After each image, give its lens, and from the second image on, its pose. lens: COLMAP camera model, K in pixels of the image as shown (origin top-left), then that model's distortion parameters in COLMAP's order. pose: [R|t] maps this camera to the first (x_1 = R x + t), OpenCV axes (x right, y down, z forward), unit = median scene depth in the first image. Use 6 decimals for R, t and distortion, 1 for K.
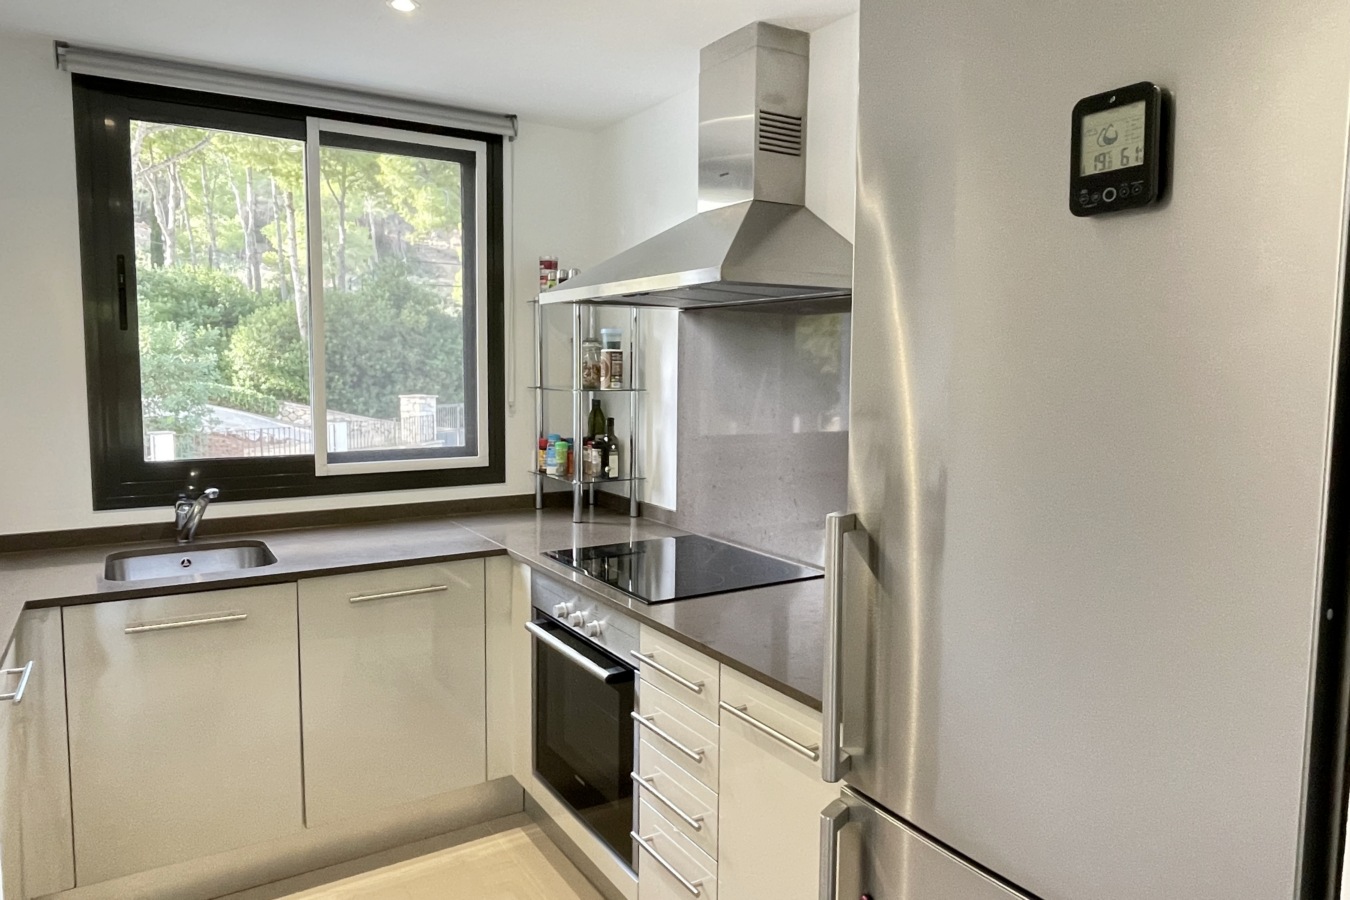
lens RADIAL K [[872.8, 0, 674.1], [0, 872.8, 449.9], [0, 0, 1]] dist [-0.000520, -0.001525]
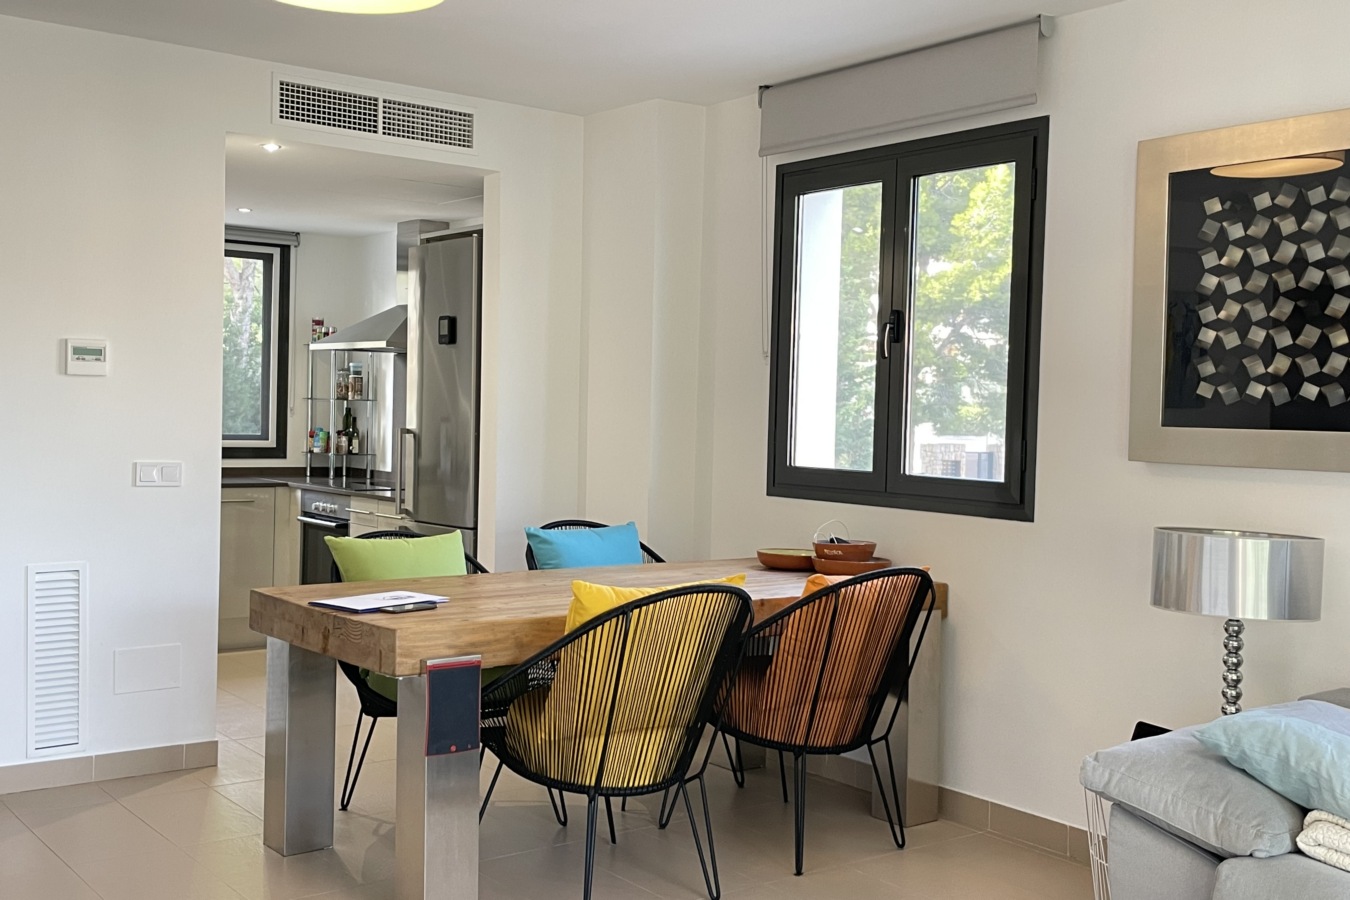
lens RADIAL K [[1398.4, 0, 678.8], [0, 1398.4, 451.7], [0, 0, 1]] dist [0.073562, 0.000000]
pose [[0.995664, 0.014862, 0.091833, 0.289489], [-0.008744, 0.997737, -0.066660, 0.196615], [-0.092616, 0.065568, 0.993541, -1.652980]]
